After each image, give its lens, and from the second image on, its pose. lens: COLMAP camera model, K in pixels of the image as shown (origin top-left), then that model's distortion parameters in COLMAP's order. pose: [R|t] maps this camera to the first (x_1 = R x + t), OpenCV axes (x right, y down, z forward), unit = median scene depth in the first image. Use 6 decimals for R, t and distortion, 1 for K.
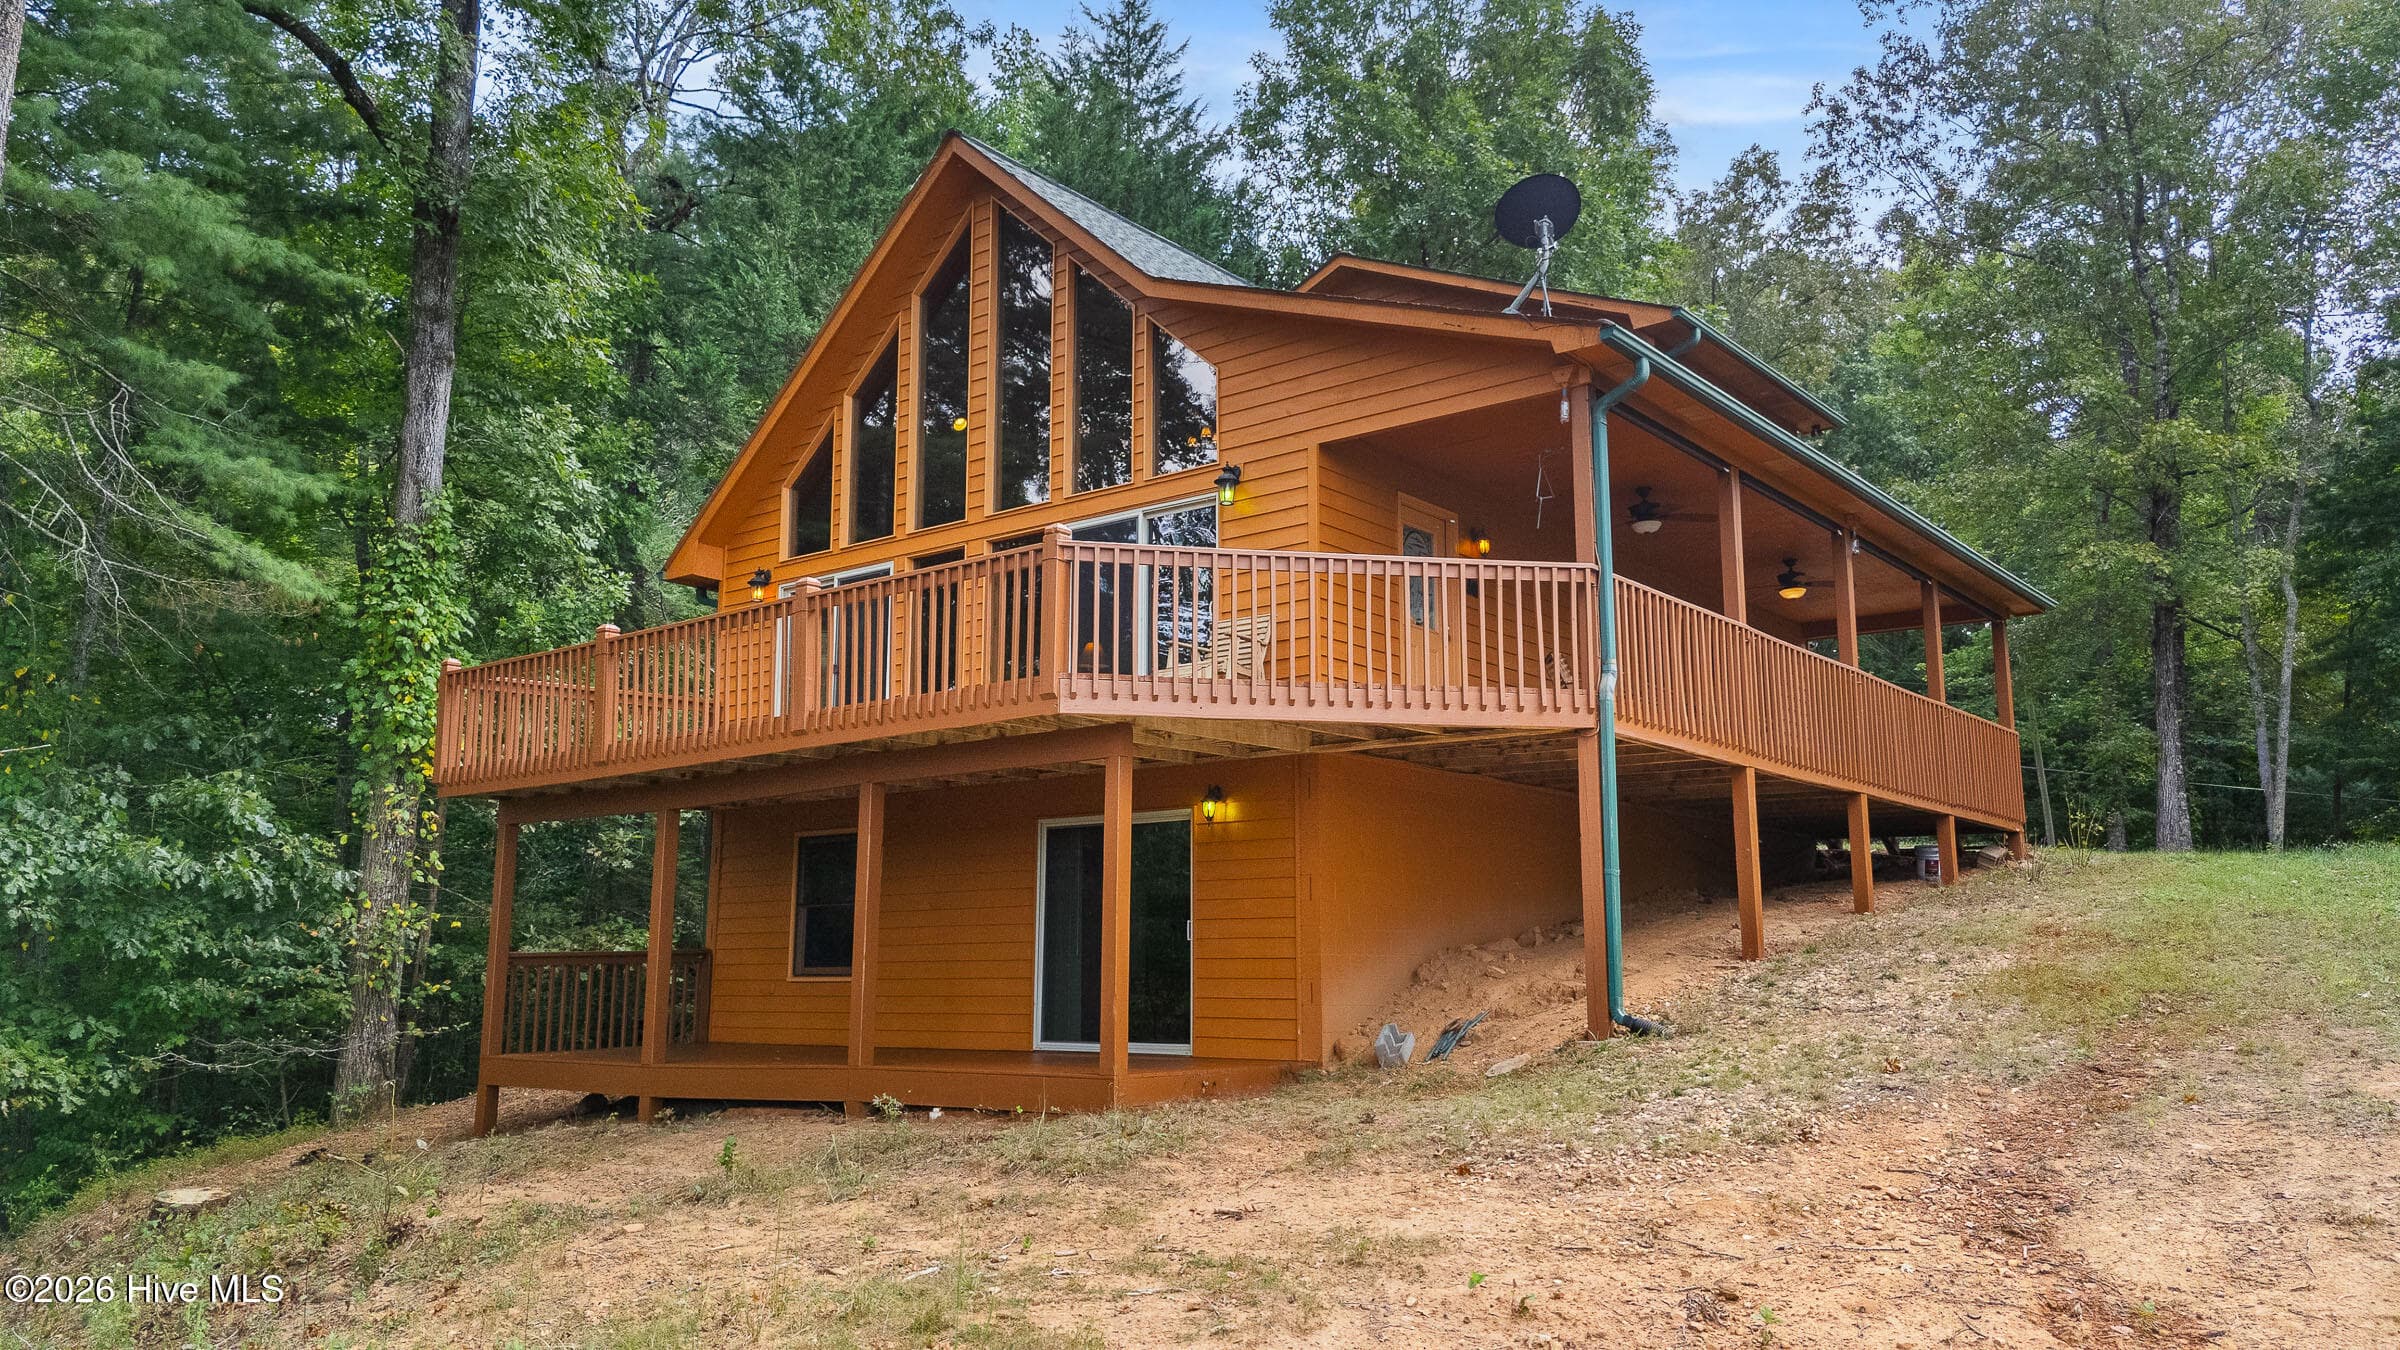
lens RADIAL K [[1746.6, 0, 1209.1], [0, 1746.6, 684.5], [0, 0, 1]] dist [0.051507, -0.030478]
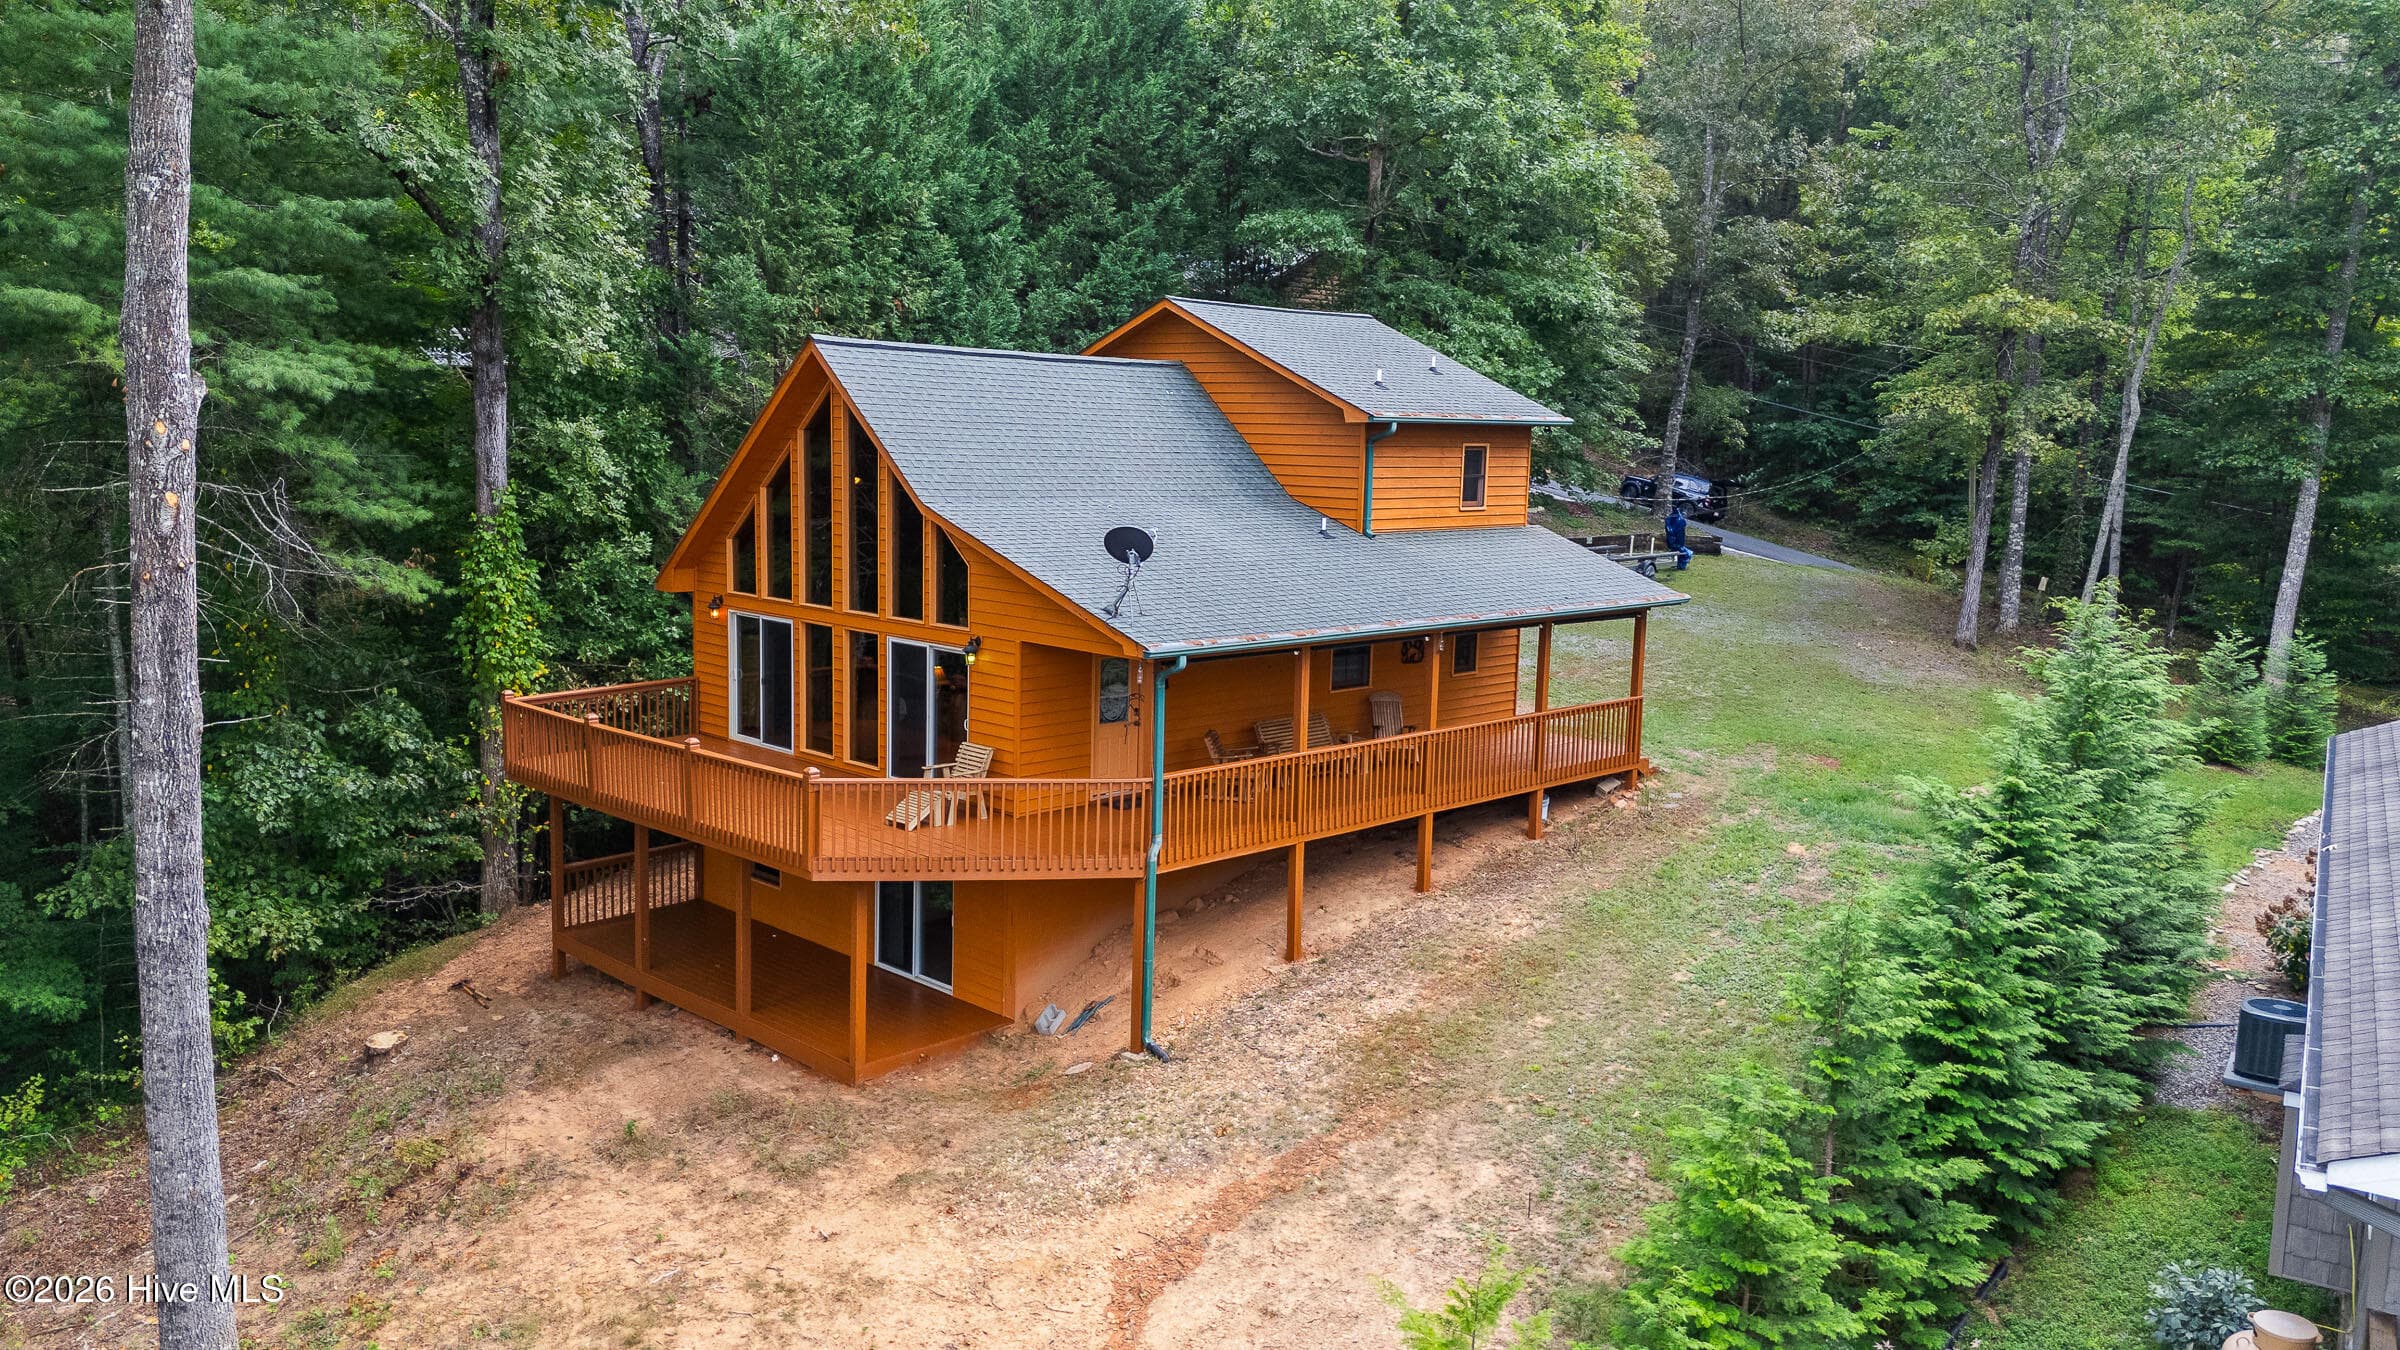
lens RADIAL K [[1746.6, 0, 1214.1], [0, 1746.6, 681.6], [0, 0, 1]] dist [0.051507, -0.030478]
pose [[0.994246, 0.039359, -0.099623, 0.315677], [-0.007785, 0.954138, 0.299265, -0.460892], [0.106833, -0.296768, 0.948955, -0.363596]]
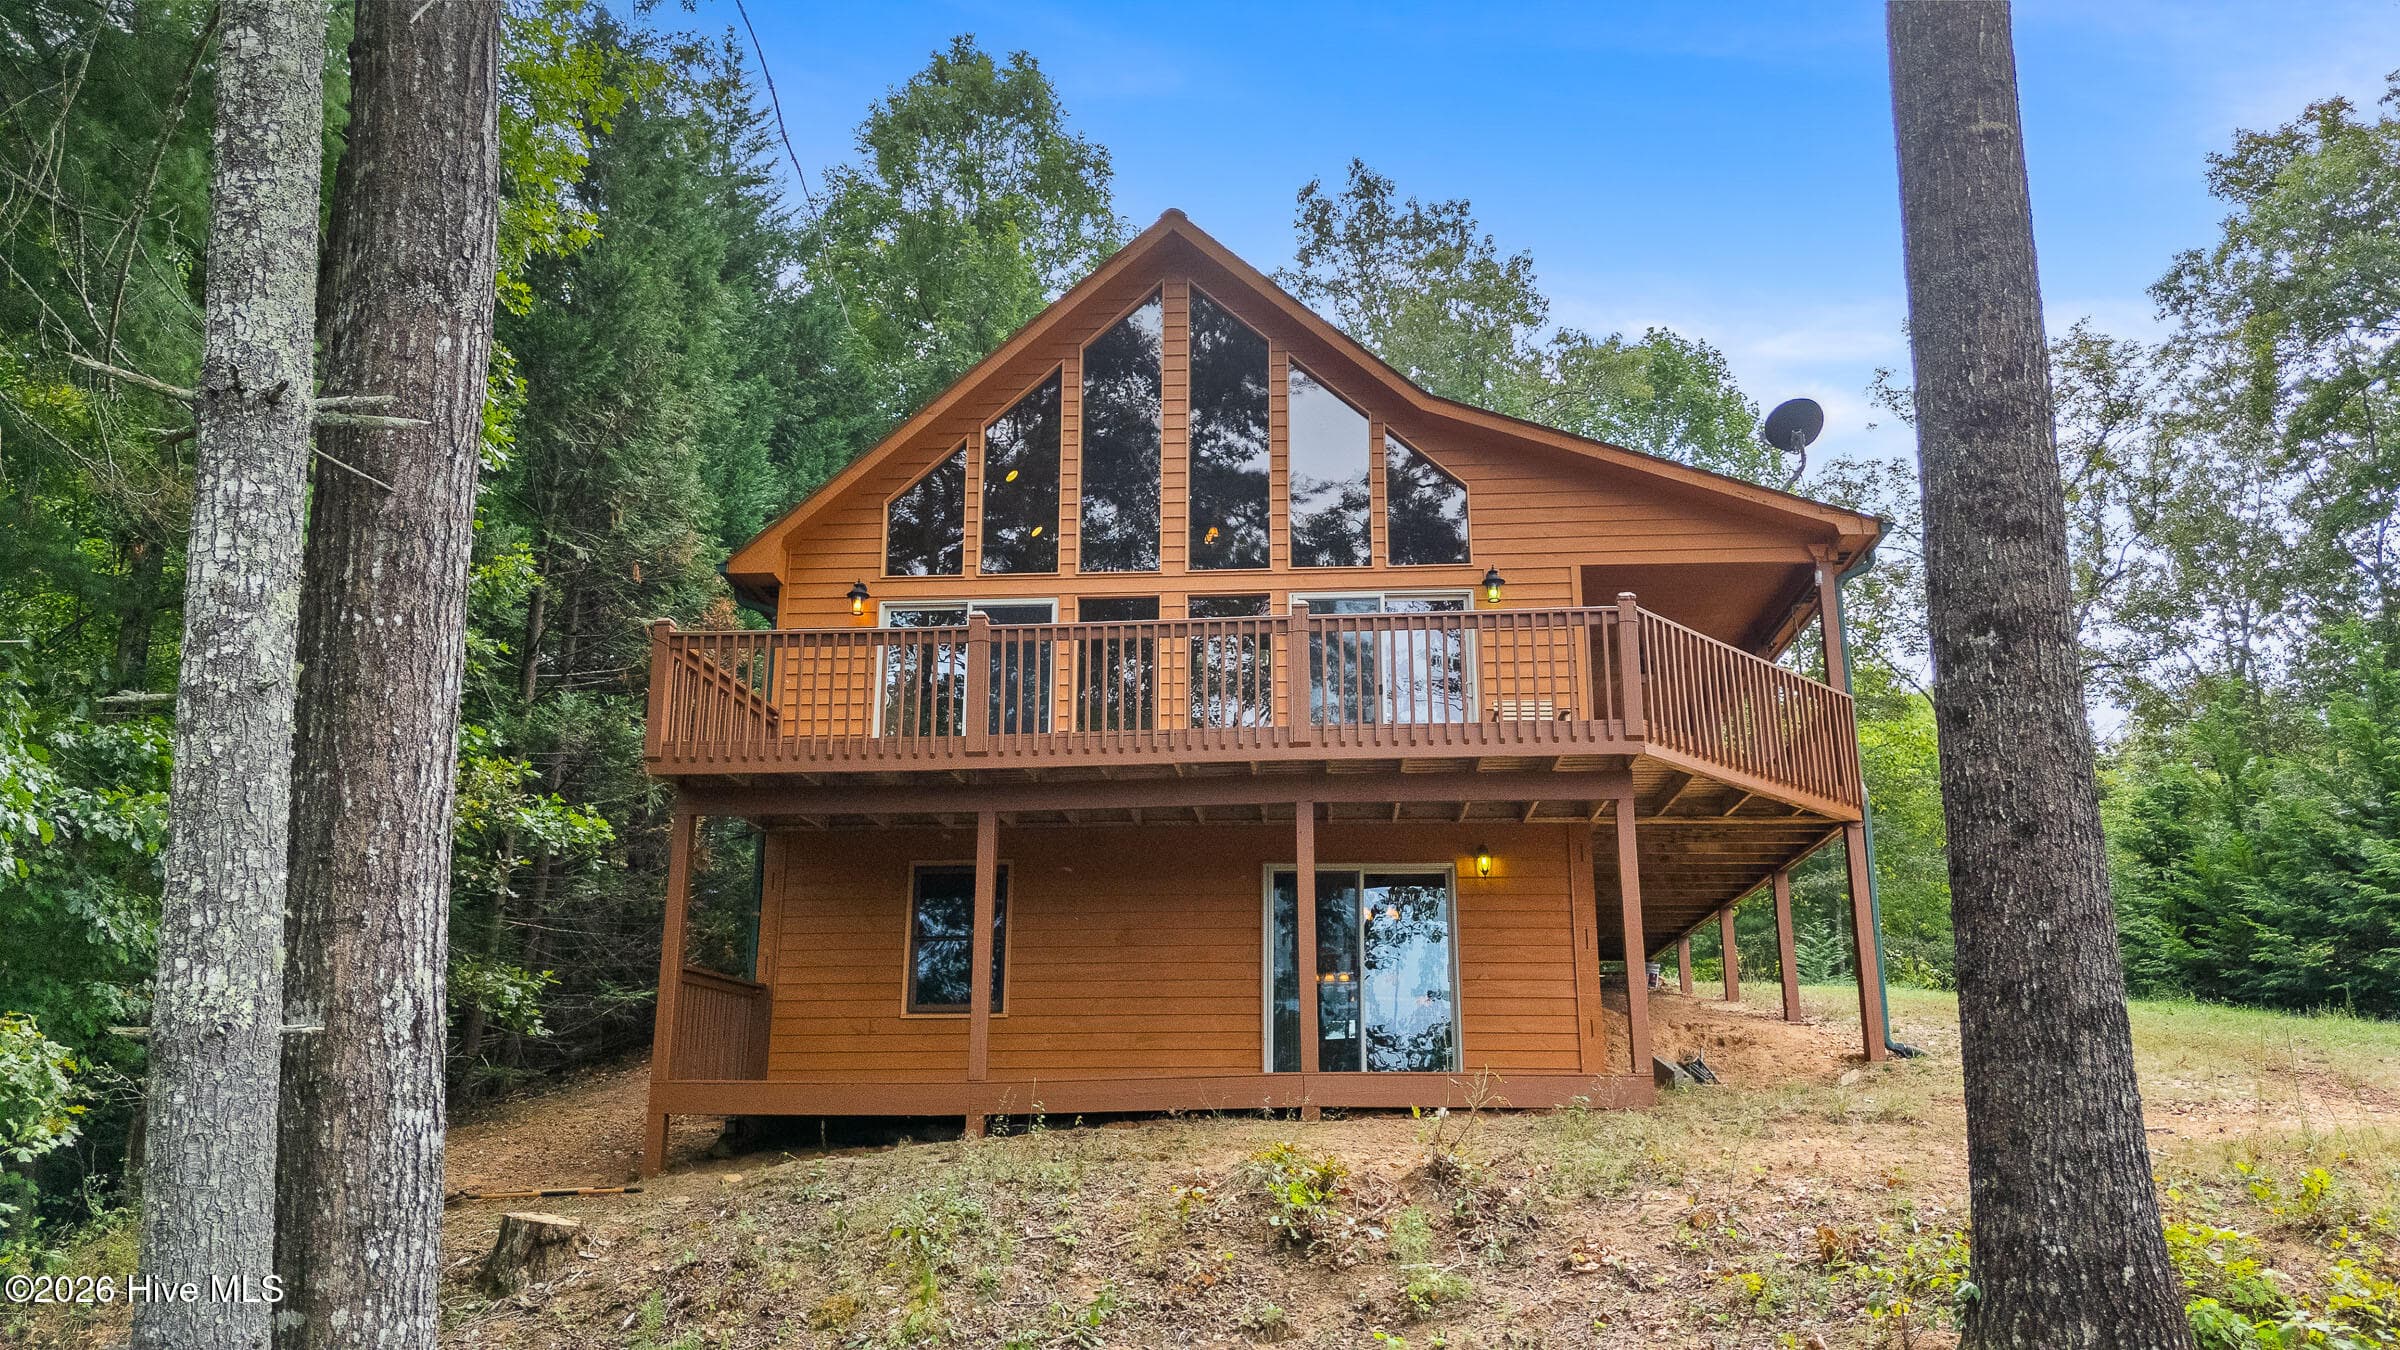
lens RADIAL K [[1746.6, 0, 1195.8], [0, 1746.6, 684.3], [0, 0, 1]] dist [0.051507, -0.030478]
pose [[0.832607, 0.149544, 0.533293, -0.639874], [-0.095305, 0.987181, -0.128024, 0.098947], [-0.545602, 0.055768, 0.836187, 0.122950]]
